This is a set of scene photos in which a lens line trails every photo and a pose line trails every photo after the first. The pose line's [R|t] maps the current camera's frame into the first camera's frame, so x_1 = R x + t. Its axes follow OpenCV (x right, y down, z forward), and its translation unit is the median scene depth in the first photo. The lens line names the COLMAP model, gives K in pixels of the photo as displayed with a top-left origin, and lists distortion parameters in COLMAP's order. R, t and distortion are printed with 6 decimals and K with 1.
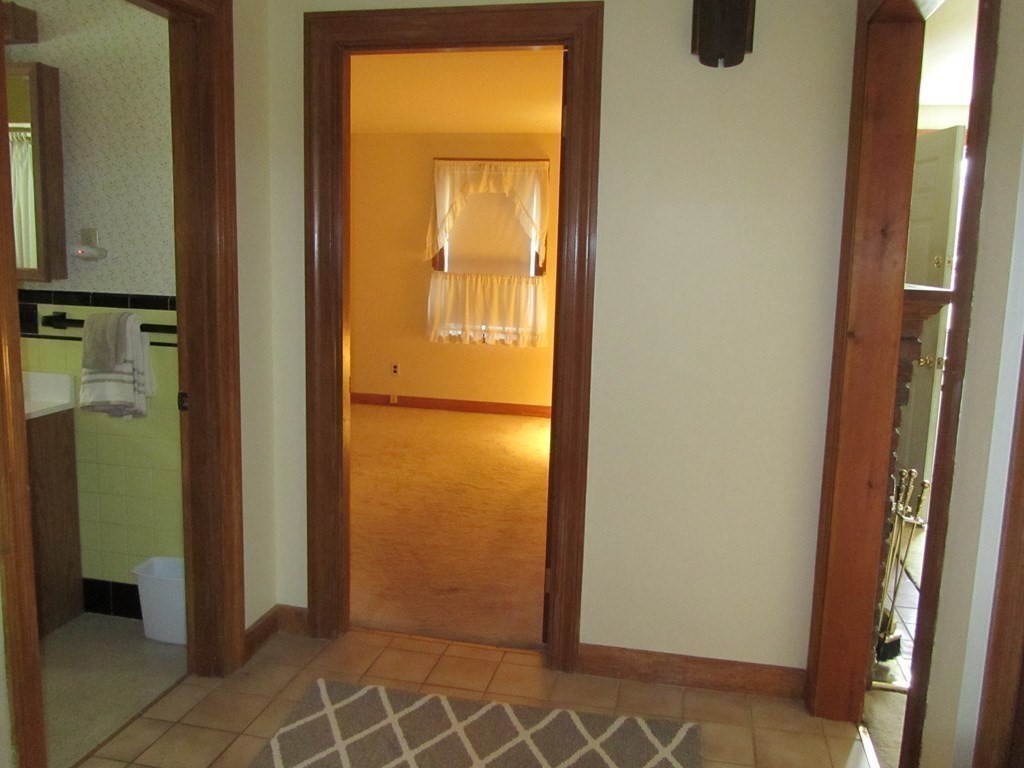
lens RADIAL K [[860.3, 0, 511.6], [0, 860.3, 386.5], [0, 0, 1]] dist [-0.036003, 0.000212]
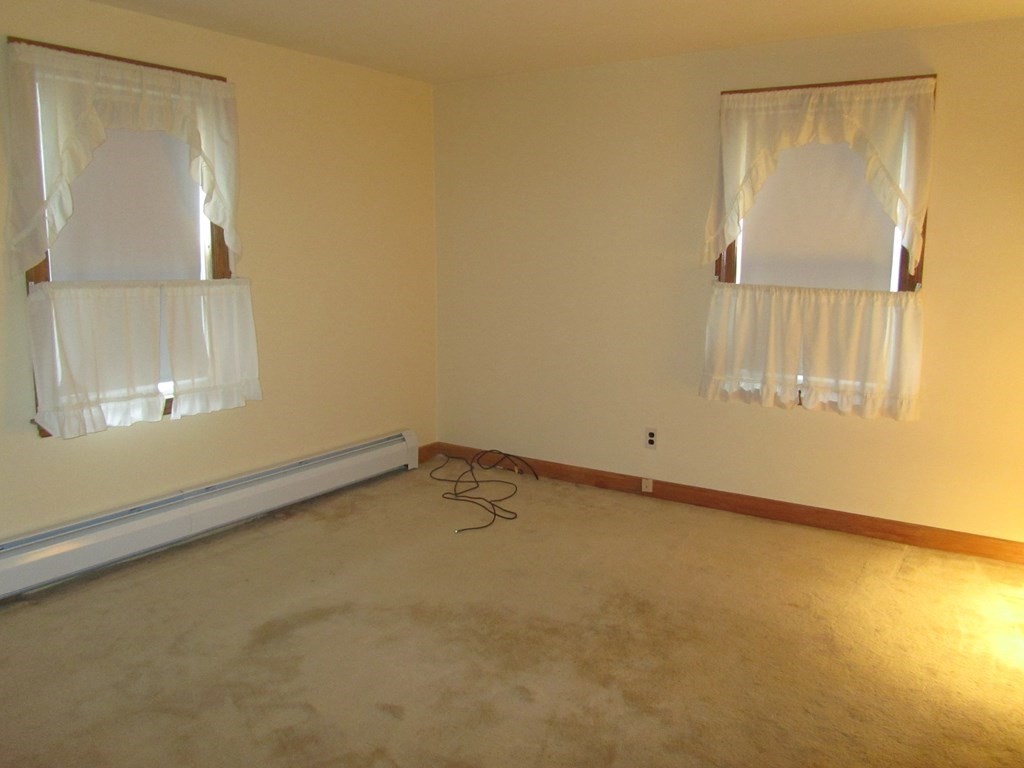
lens RADIAL K [[860.3, 0, 509.0], [0, 860.3, 384.0], [0, 0, 1]] dist [-0.036003, 0.000212]
pose [[0.929281, 0.034256, -0.367783, -0.002473], [-0.029402, 0.999391, 0.018795, -0.070251], [0.368202, -0.006653, 0.929722, 0.388699]]
